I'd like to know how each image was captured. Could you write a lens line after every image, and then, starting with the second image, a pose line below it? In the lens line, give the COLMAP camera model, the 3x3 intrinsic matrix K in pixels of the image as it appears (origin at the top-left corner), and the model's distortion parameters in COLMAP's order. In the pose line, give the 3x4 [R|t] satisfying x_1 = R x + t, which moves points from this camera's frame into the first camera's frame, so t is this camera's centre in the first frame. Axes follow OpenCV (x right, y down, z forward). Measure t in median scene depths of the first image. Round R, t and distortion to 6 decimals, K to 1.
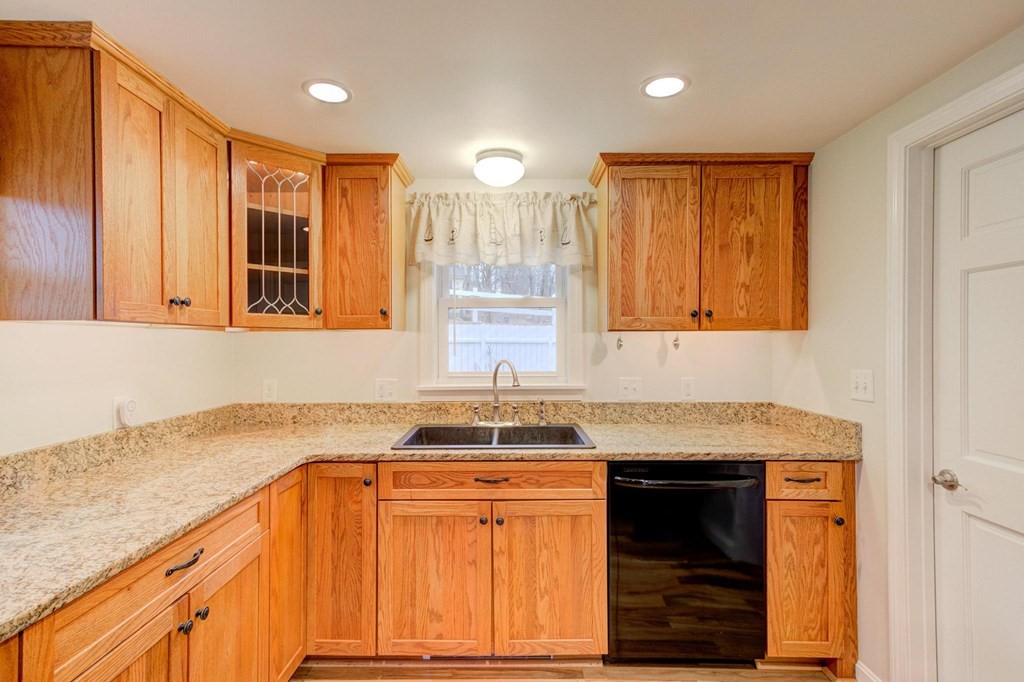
lens RADIAL K [[498.3, 0, 520.4], [0, 498.3, 338.8], [0, 0, 1]] dist [0.017240, 0.005297]
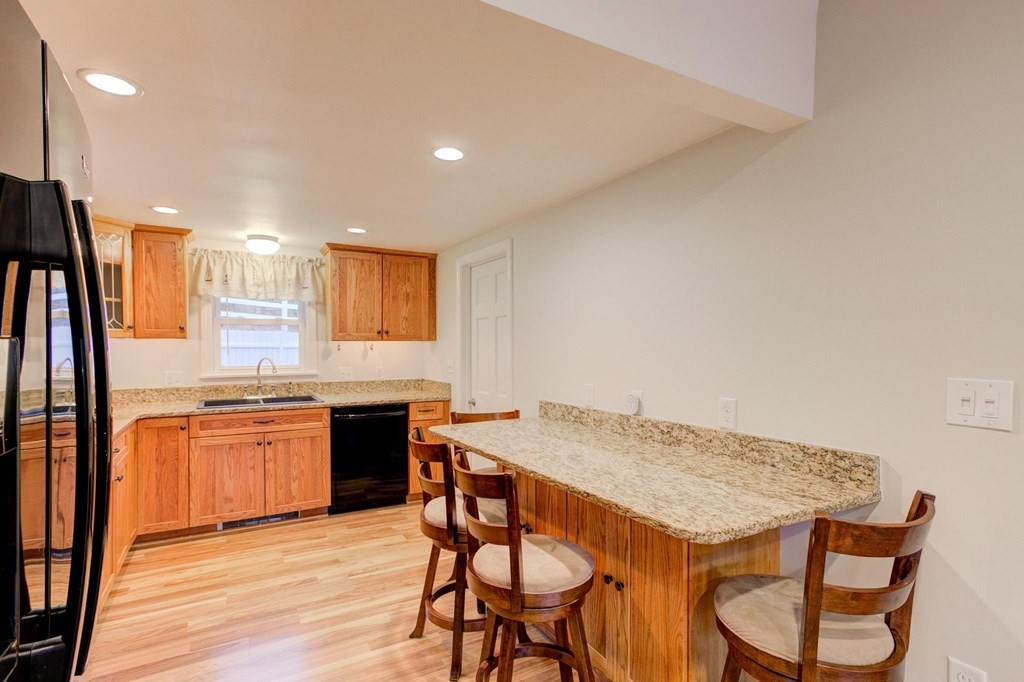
lens RADIAL K [[498.3, 0, 516.3], [0, 498.3, 355.5], [0, 0, 1]] dist [0.017240, 0.005297]
pose [[0.872306, -0.007846, 0.488898, -0.127809], [-0.003418, 0.999749, 0.022144, -0.004358], [-0.488949, -0.020988, 0.872060, -0.921675]]
